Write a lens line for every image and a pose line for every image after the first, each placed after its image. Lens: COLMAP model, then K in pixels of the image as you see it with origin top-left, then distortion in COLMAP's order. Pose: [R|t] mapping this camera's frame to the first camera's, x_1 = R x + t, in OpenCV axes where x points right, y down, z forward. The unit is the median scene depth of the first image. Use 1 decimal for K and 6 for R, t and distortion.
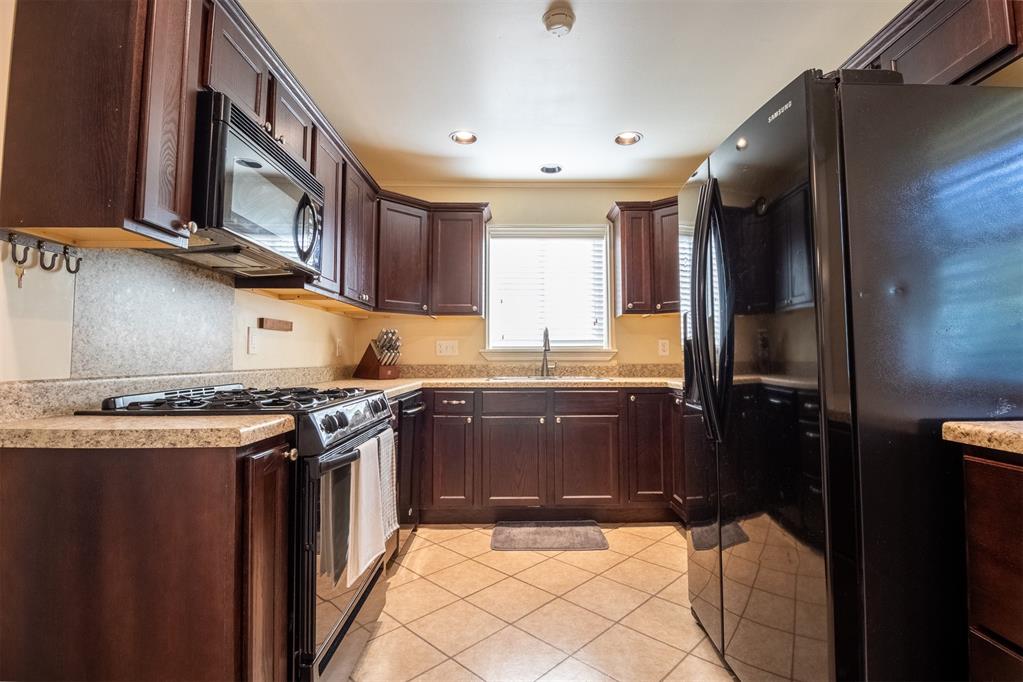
lens RADIAL K [[482.9, 0, 519.2], [0, 482.9, 332.7], [0, 0, 1]] dist [-0.000824, -0.011662]
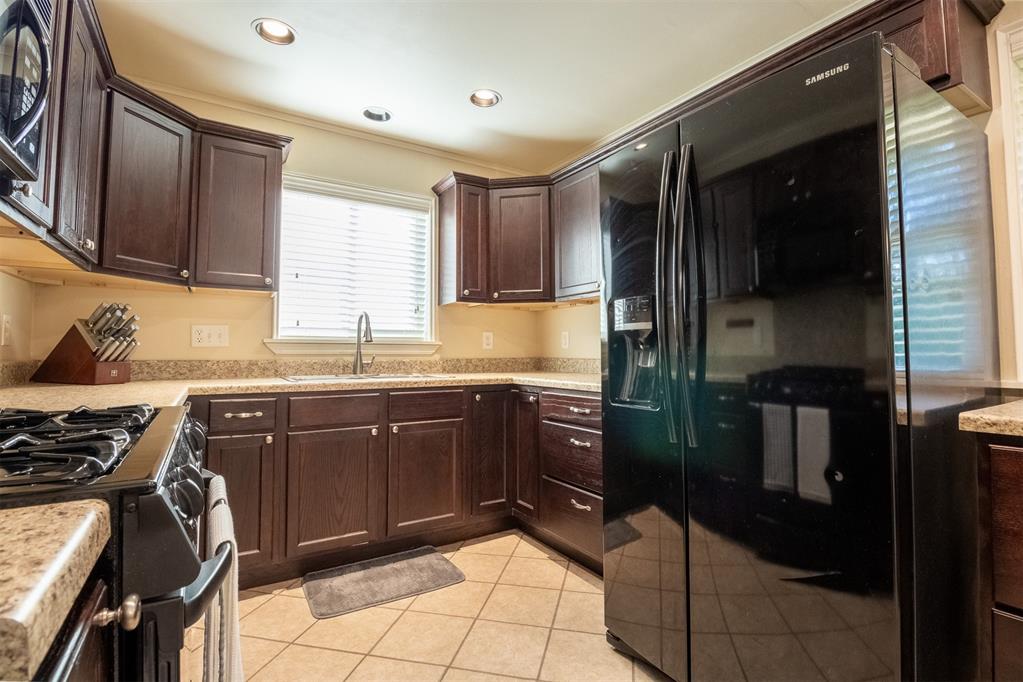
lens RADIAL K [[482.9, 0, 519.4], [0, 482.9, 332.7], [0, 0, 1]] dist [-0.000824, -0.011662]
pose [[0.851945, 0.025448, 0.523012, -0.161838], [-0.030975, 0.999518, 0.001822, 0.014470], [-0.522714, -0.017753, 0.852323, 0.216911]]
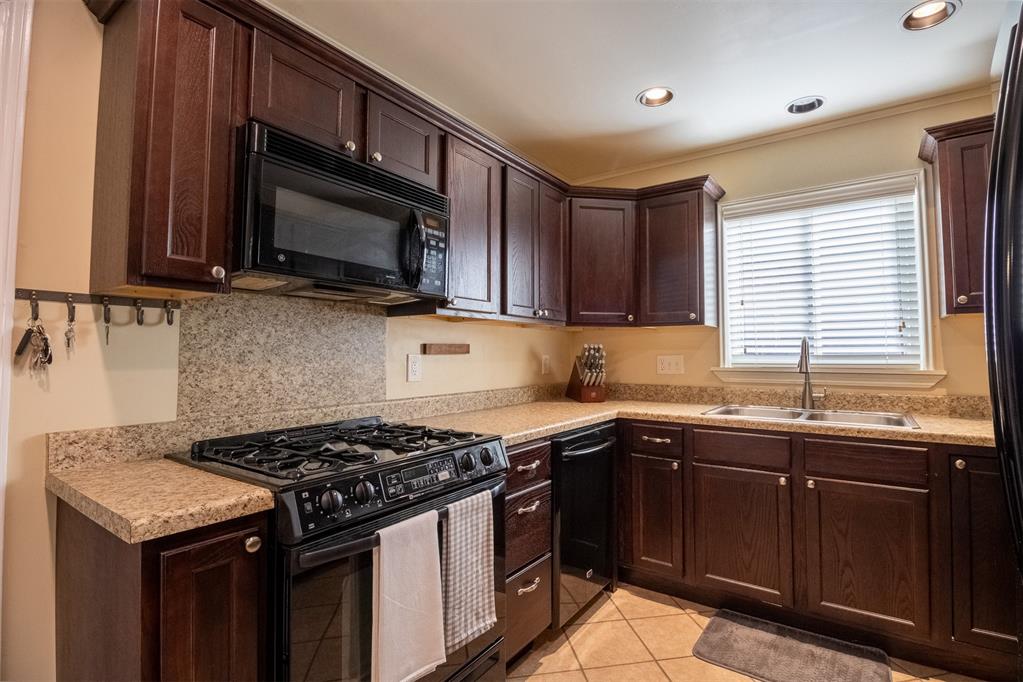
lens RADIAL K [[482.9, 0, 521.6], [0, 482.9, 333.0], [0, 0, 1]] dist [-0.000824, -0.011662]
pose [[0.811804, -0.025099, -0.583390, 0.147255], [0.030036, 0.999548, -0.001207, -0.033763], [0.583157, -0.016542, 0.812191, 0.240525]]
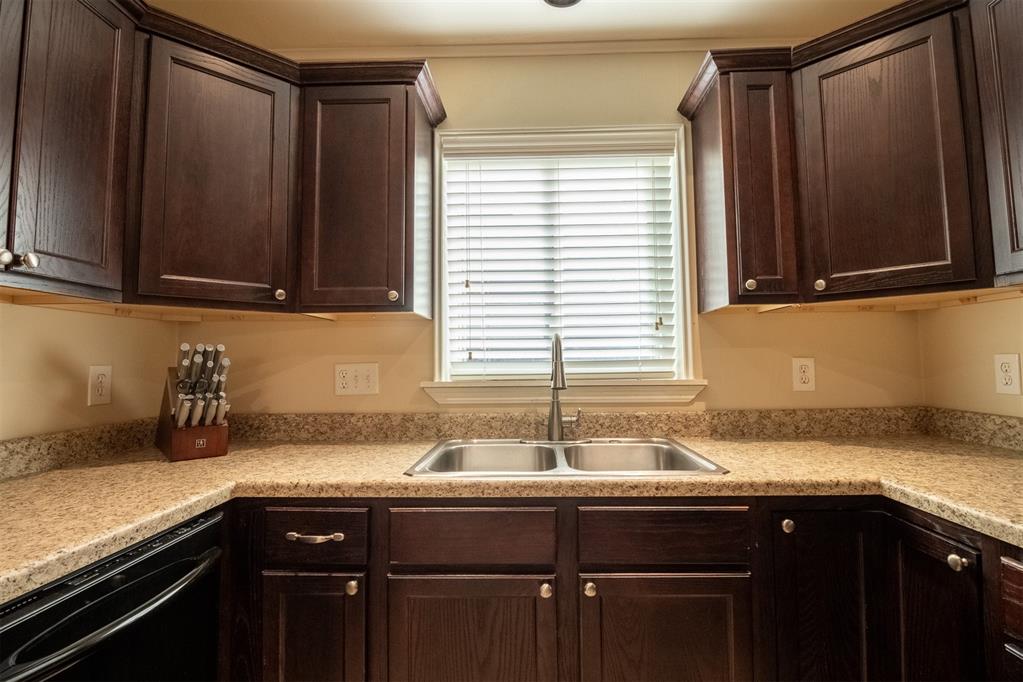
lens RADIAL K [[482.9, 0, 521.1], [0, 482.9, 333.8], [0, 0, 1]] dist [-0.000824, -0.011662]
pose [[0.999424, -0.010962, -0.032103, 0.041972], [0.010865, 0.999936, -0.003188, -0.013796], [0.032136, 0.002837, 0.999479, 0.619378]]
